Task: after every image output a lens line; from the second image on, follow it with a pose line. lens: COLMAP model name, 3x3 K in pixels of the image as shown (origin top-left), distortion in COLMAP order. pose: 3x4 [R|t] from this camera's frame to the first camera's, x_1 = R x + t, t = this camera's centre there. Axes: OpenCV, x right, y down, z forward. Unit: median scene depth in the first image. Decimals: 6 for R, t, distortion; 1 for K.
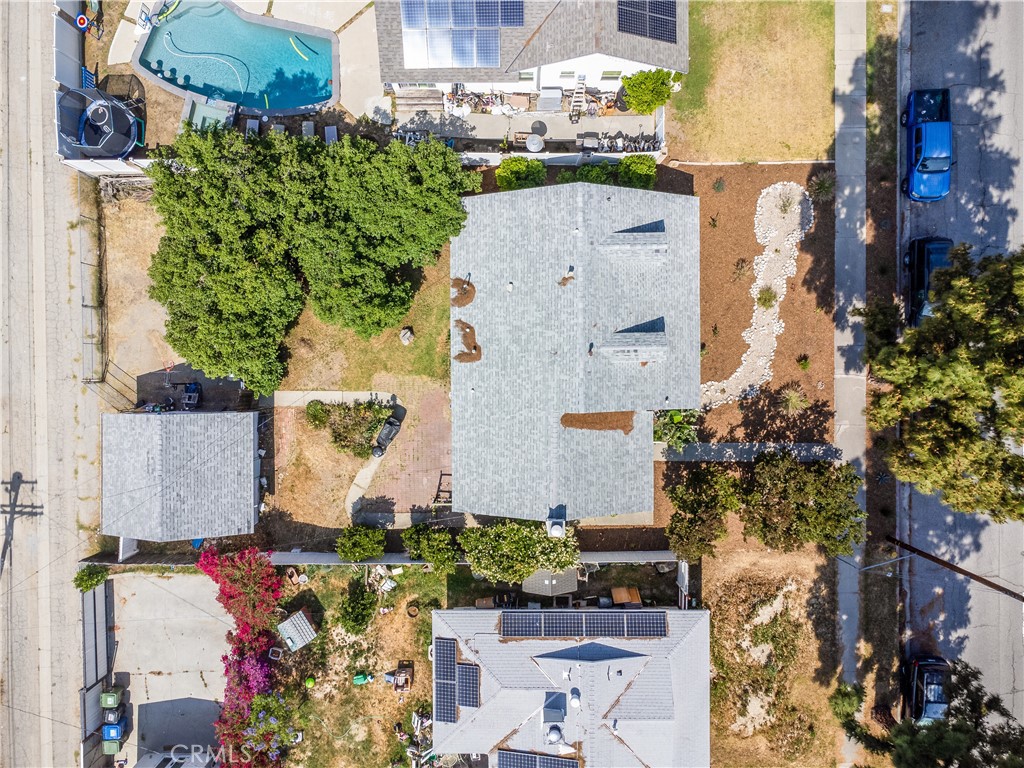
lens RADIAL K [[735.6, 0, 508.2], [0, 735.6, 376.7], [0, 0, 1]] dist [0.009200, -0.004369]
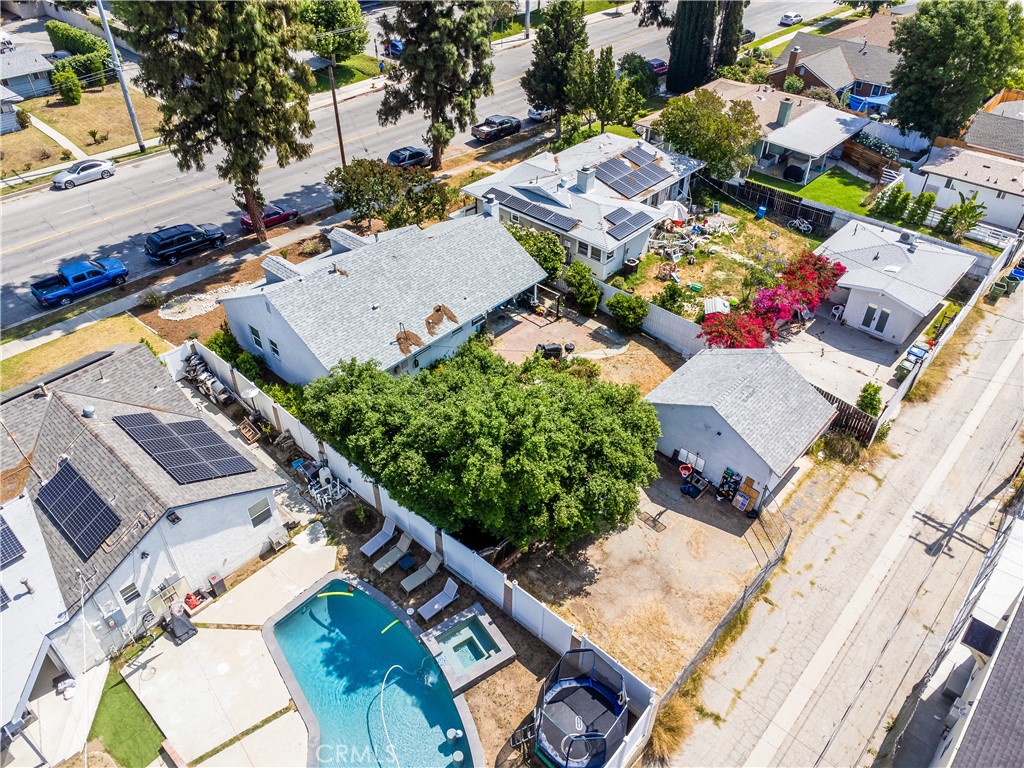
lens RADIAL K [[735.6, 0, 508.2], [0, 735.6, 376.7], [0, 0, 1]] dist [0.009200, -0.004369]
pose [[-0.733016, -0.420071, 0.535002, -0.706908], [0.680187, -0.459381, 0.571240, -0.602128], [0.005809, 0.782629, 0.622461, 0.335201]]
